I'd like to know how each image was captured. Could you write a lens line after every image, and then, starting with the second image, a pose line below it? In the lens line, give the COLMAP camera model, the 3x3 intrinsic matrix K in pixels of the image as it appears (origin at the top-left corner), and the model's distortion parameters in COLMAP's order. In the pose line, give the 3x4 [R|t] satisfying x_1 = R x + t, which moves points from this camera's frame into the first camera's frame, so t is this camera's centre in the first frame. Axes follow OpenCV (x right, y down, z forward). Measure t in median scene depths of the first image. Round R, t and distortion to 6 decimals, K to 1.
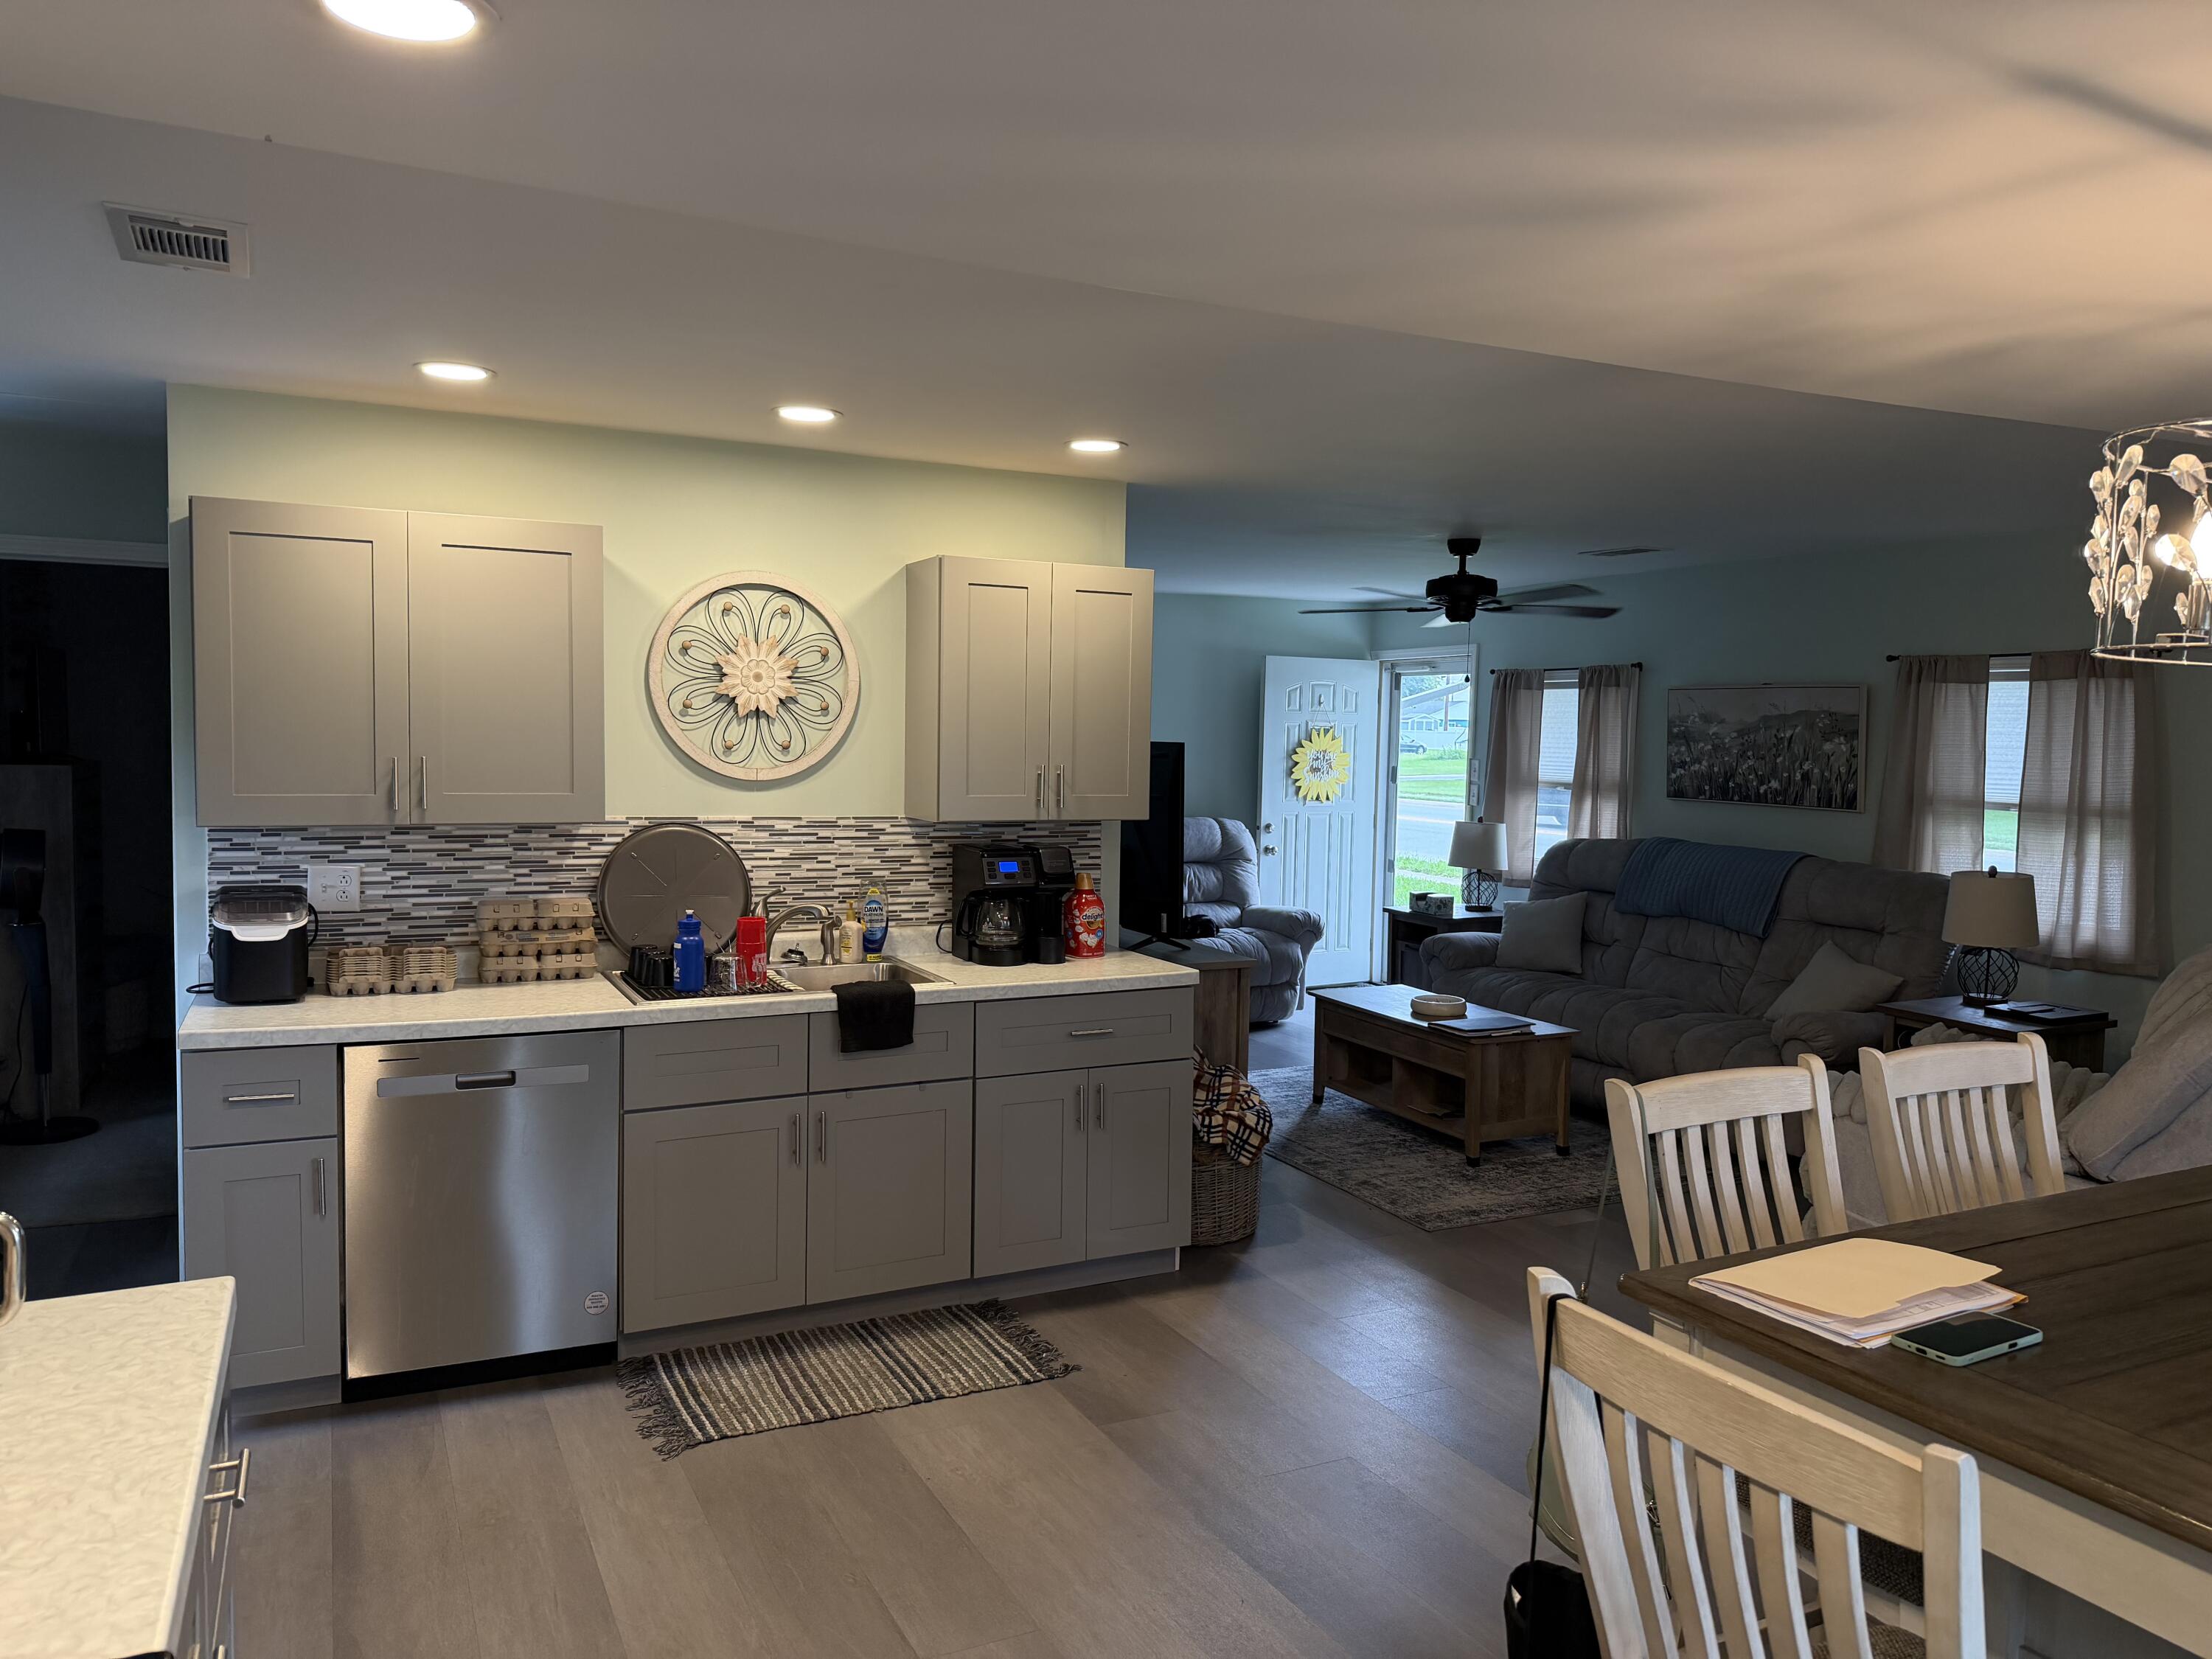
lens RADIAL K [[1556.4, 0, 1101.0], [0, 1556.4, 816.3], [0, 0, 1]] dist [0.030477, -0.042645]
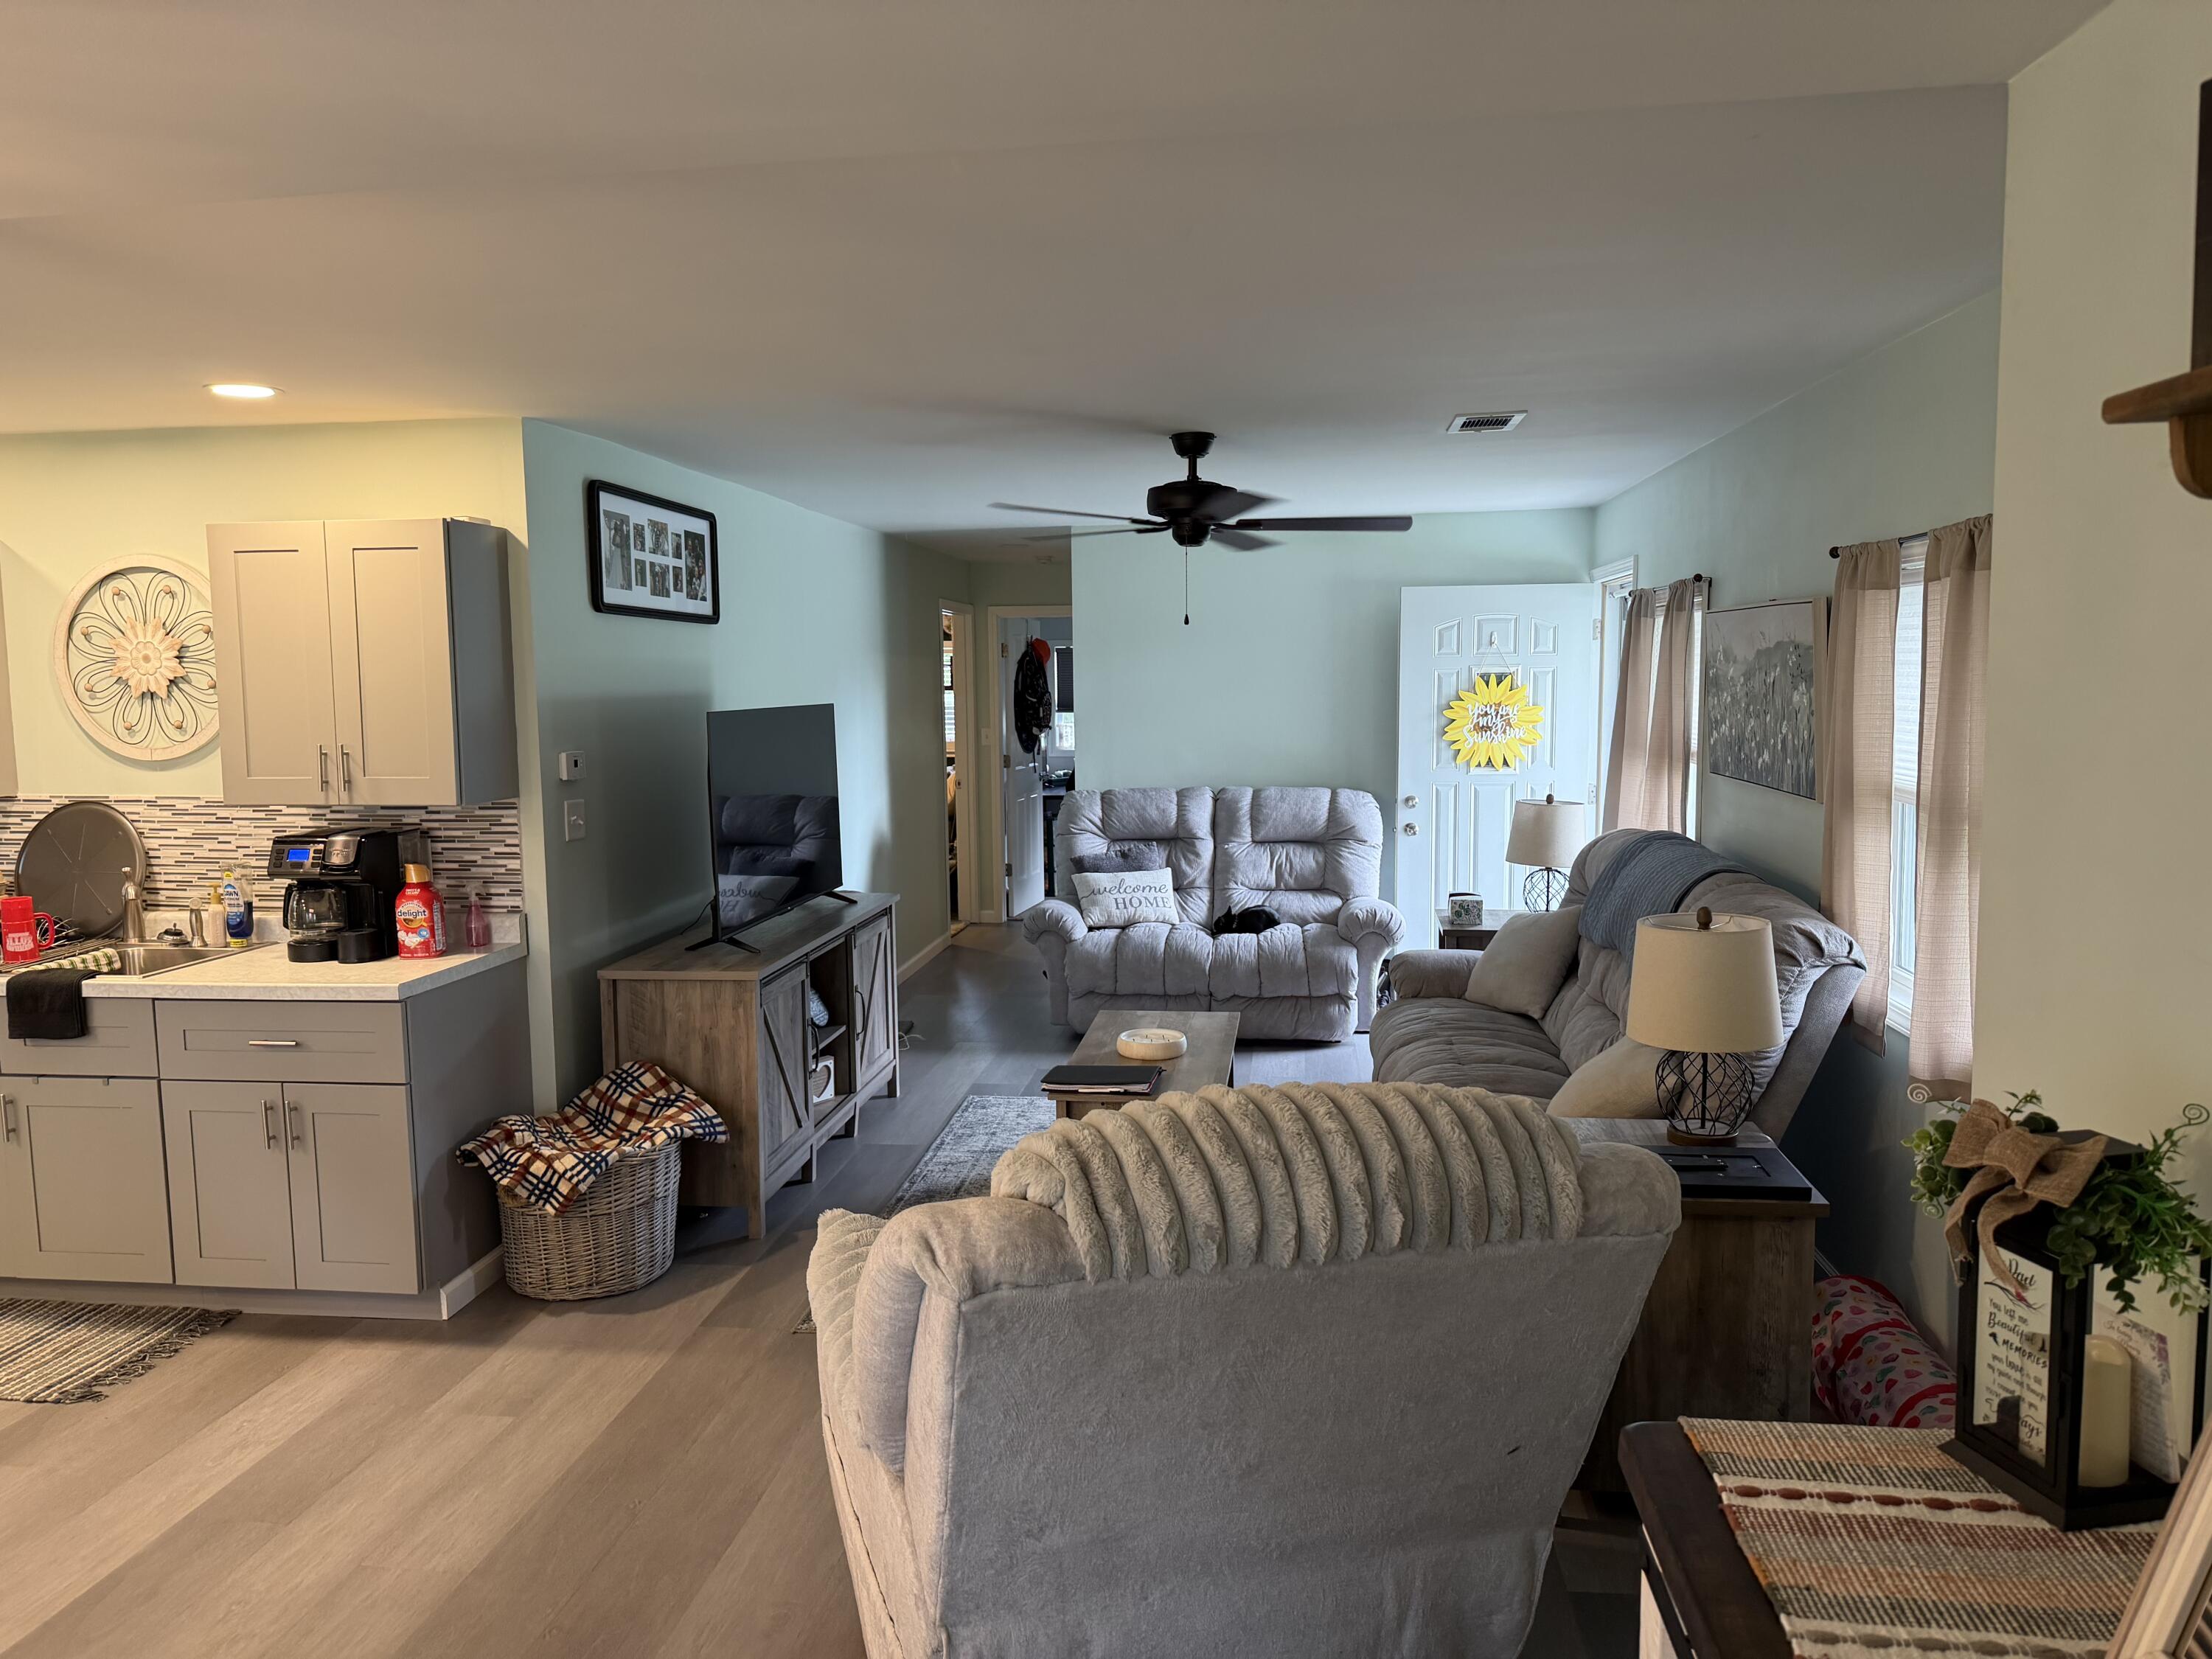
lens RADIAL K [[1556.2, 0, 1100.1], [0, 1556.2, 837.3], [0, 0, 1]] dist [0.004800, -0.013862]
pose [[0.835038, 0.034301, -0.549122, 0.837067], [-0.006854, 0.998626, 0.051956, -0.029450], [0.550149, -0.039621, 0.834126, 0.483762]]
